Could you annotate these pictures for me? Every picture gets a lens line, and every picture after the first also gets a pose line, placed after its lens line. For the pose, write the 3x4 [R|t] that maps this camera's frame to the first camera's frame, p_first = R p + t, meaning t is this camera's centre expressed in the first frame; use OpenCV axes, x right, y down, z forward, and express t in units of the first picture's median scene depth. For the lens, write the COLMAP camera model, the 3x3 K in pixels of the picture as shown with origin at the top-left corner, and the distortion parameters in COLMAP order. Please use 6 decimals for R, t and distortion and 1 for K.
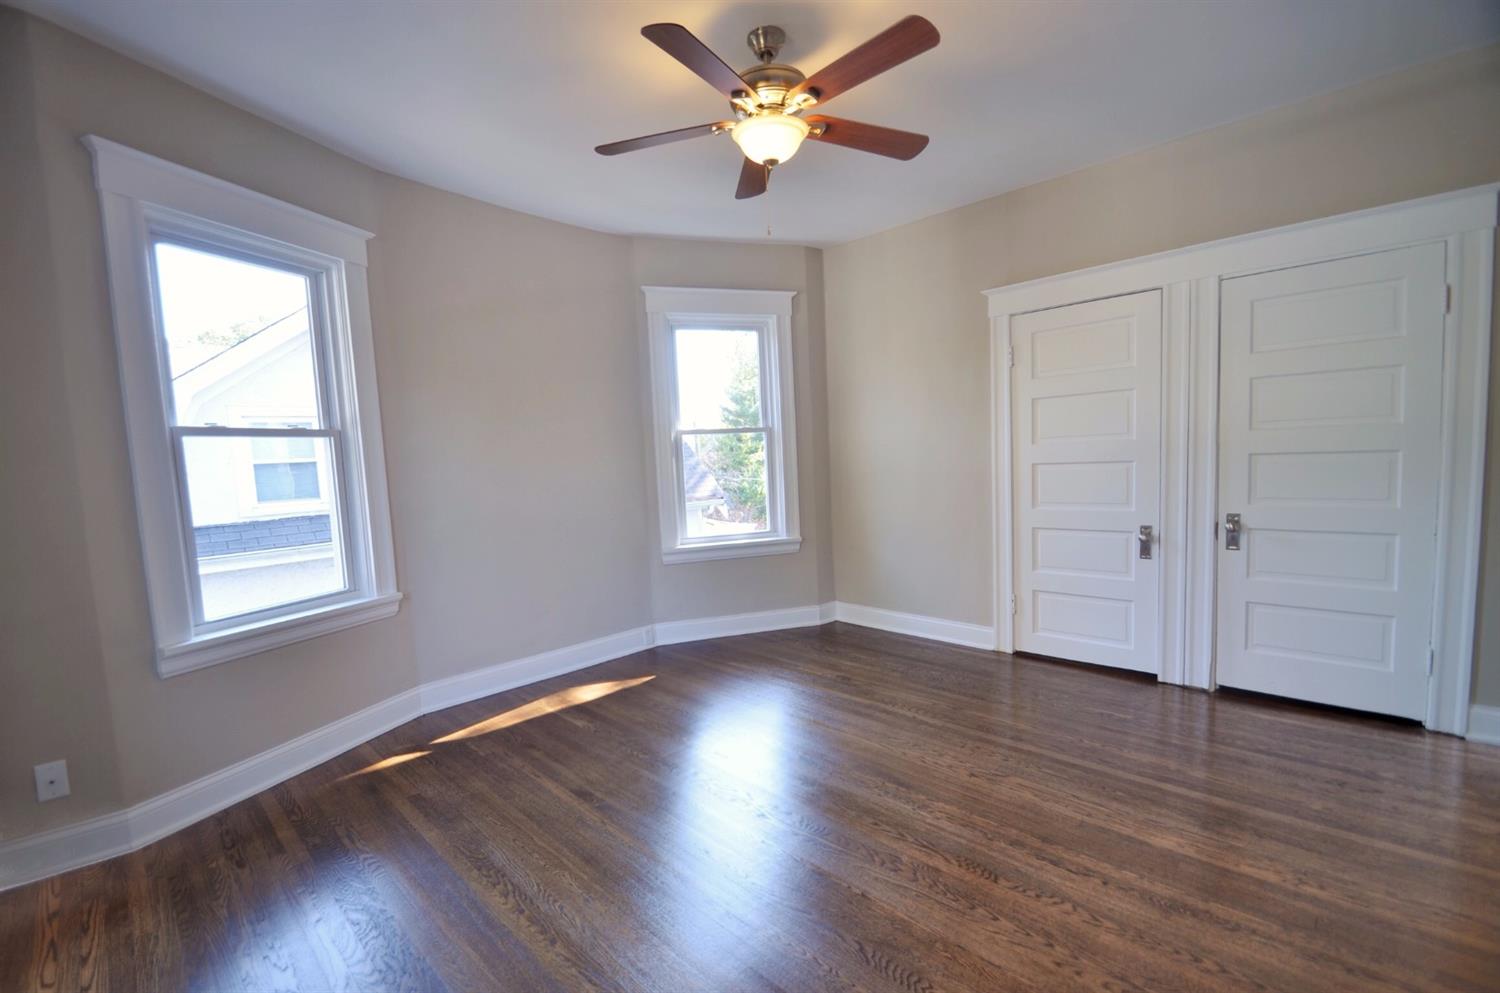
lens RADIAL K [[659.3, 0, 739.3], [0, 659.3, 498.1], [0, 0, 1]] dist [-0.000503, -0.000280]
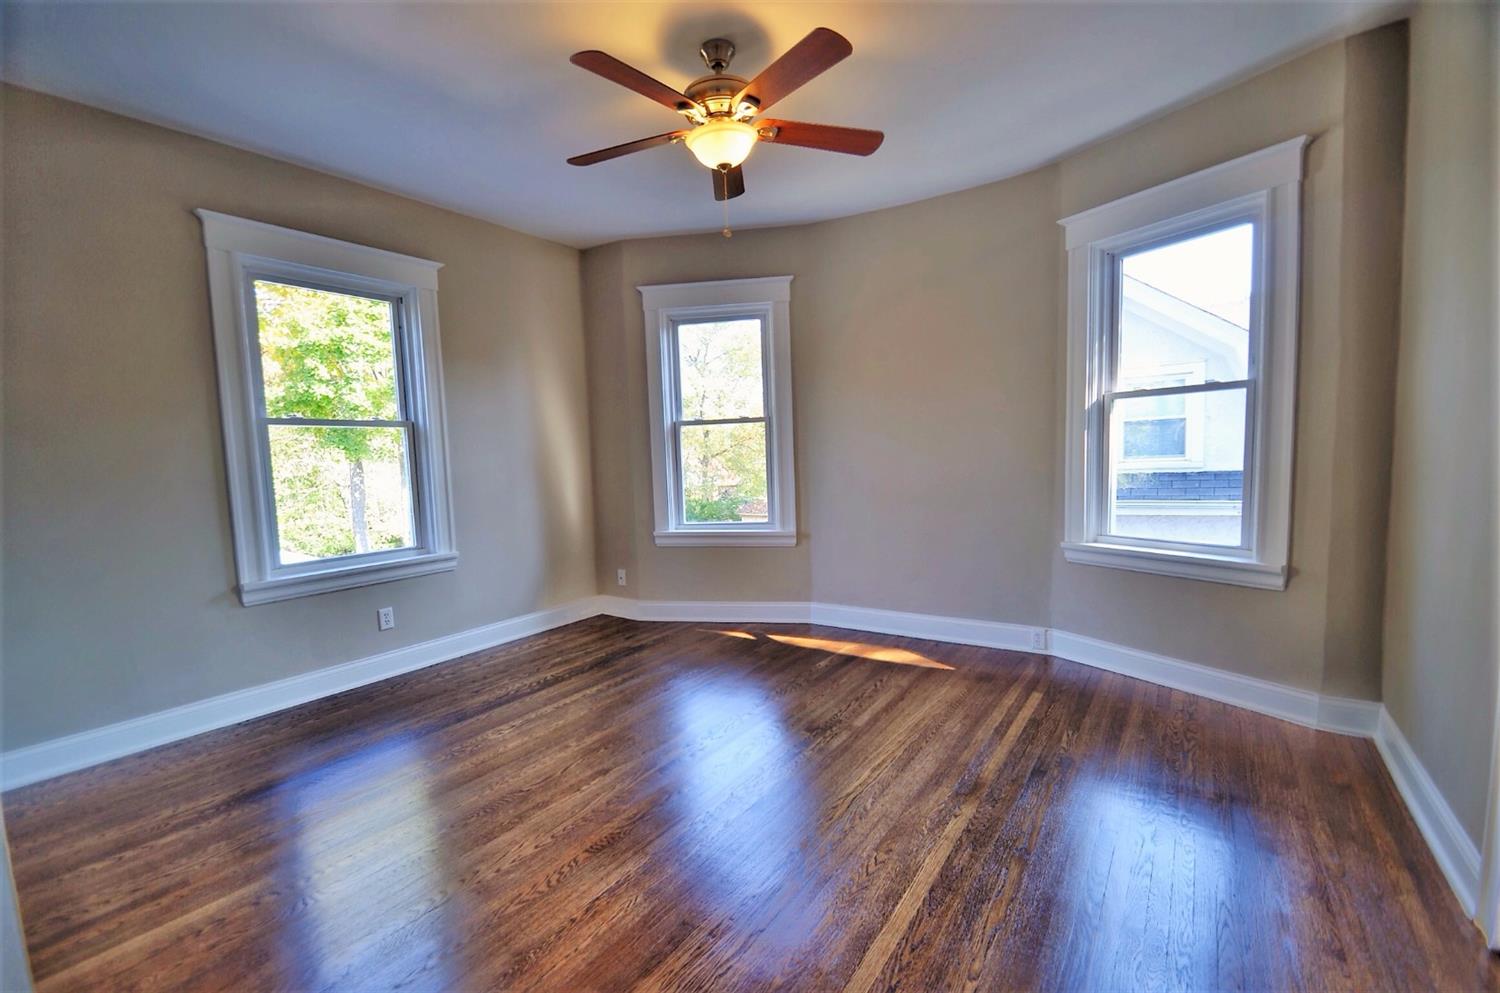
lens RADIAL K [[659.3, 0, 739.3], [0, 659.3, 498.1], [0, 0, 1]] dist [-0.000503, -0.000280]
pose [[0.181669, 0.106880, -0.977534, 0.797569], [-0.028858, 0.994227, 0.103342, -0.066244], [0.982936, 0.009436, 0.183705, 0.598138]]
